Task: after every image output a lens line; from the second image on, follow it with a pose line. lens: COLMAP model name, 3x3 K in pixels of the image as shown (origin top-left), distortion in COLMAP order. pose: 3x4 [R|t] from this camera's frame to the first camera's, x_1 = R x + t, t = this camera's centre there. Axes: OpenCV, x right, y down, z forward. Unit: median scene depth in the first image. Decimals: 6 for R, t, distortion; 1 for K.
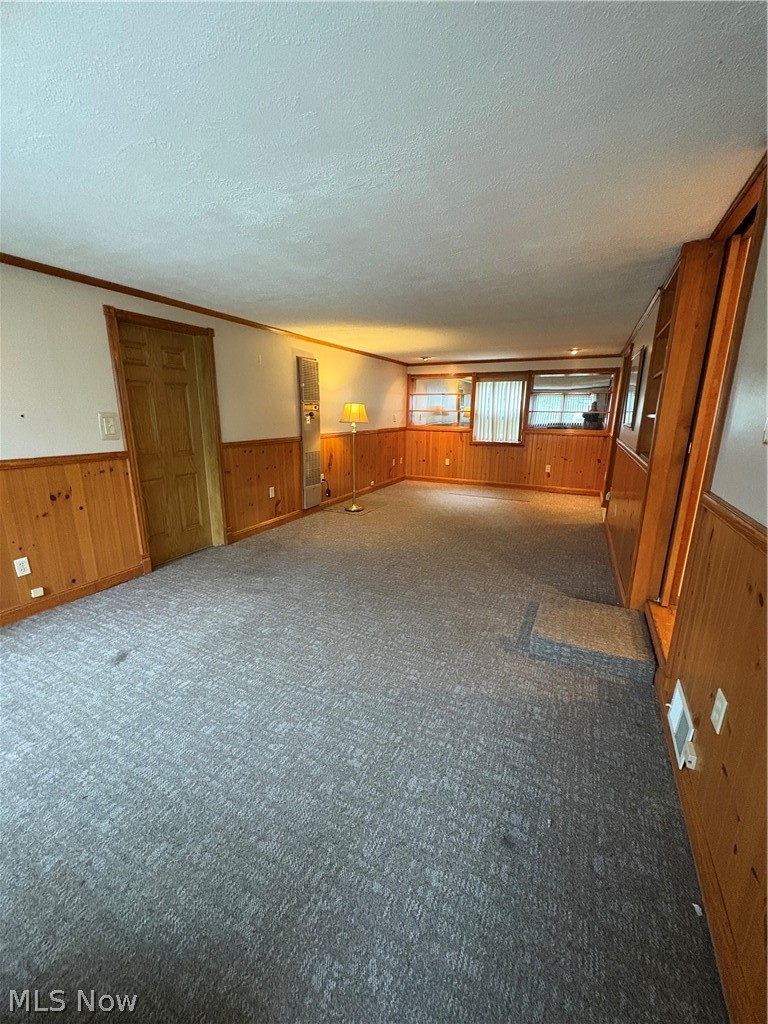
lens RADIAL K [[409.1, 0, 384.5], [0, 409.1, 511.9], [0, 0, 1]] dist [-0.001723, 0.000307]
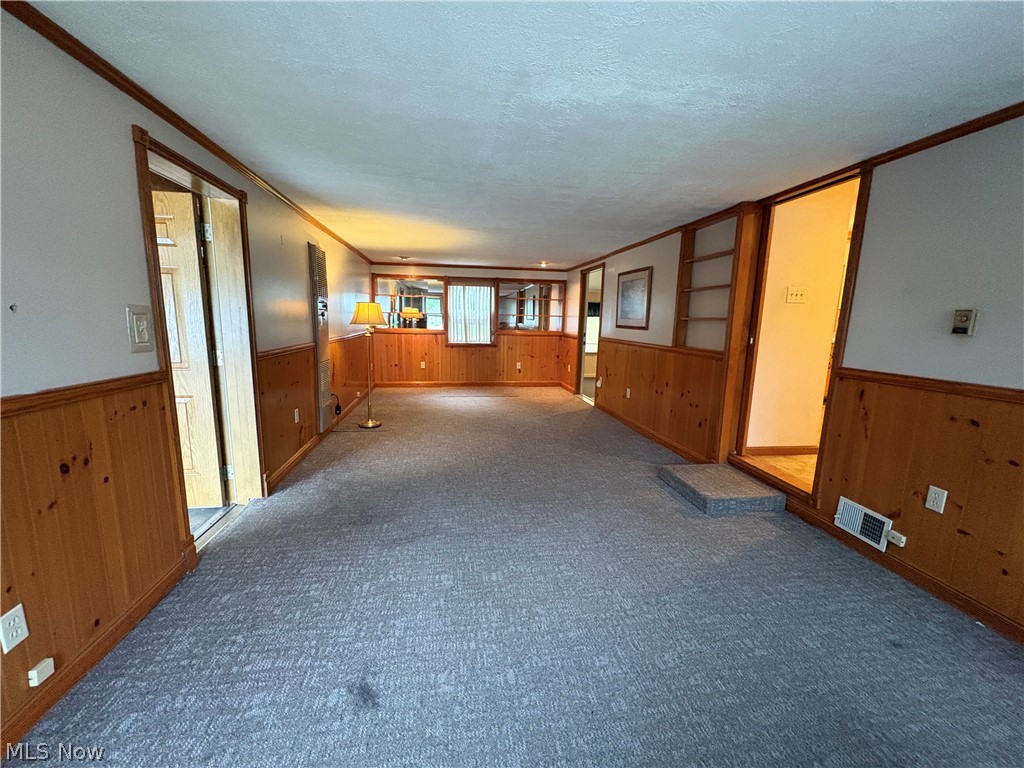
lens RADIAL K [[409.1, 0, 513.3], [0, 409.1, 383.0], [0, 0, 1]] dist [-0.001723, 0.000307]
pose [[0.816304, -0.082278, 0.571733, -0.372197], [0.125598, 0.991404, -0.036652, -0.029846], [-0.563802, 0.101728, 0.819621, 0.151604]]
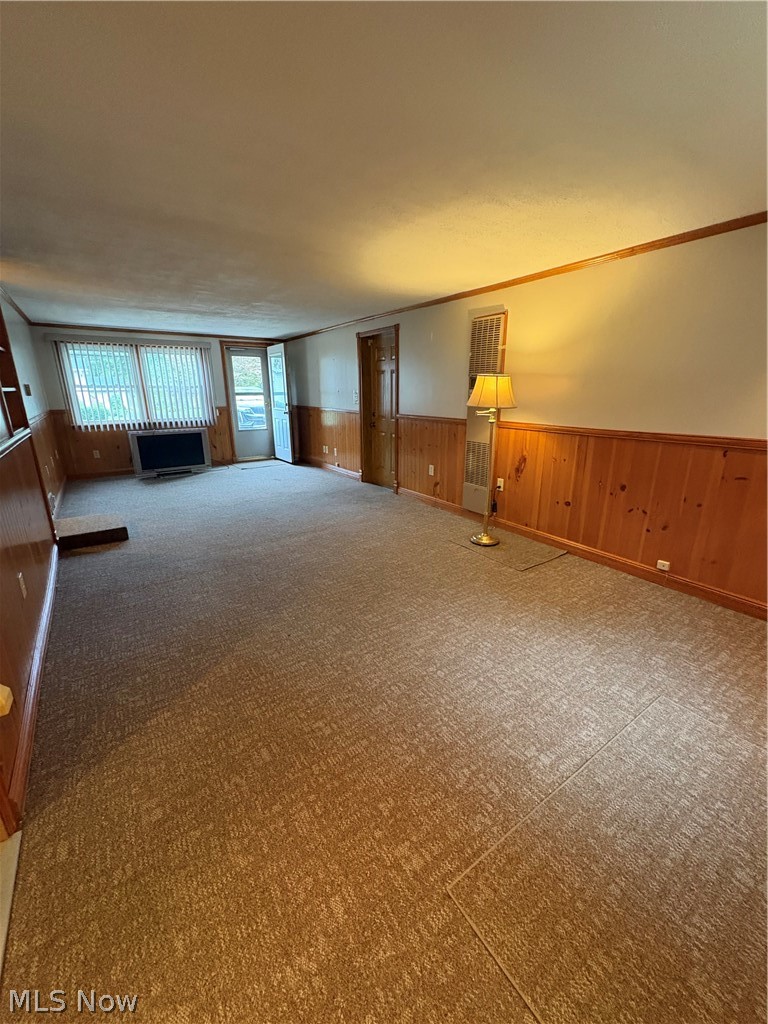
lens RADIAL K [[409.1, 0, 383.4], [0, 409.1, 512.6], [0, 0, 1]] dist [-0.001723, 0.000307]
pose [[-0.499889, 0.249255, -0.829447, 0.641458], [-0.204769, 0.896527, 0.392822, -0.323446], [0.841535, 0.366213, -0.397124, 1.327060]]
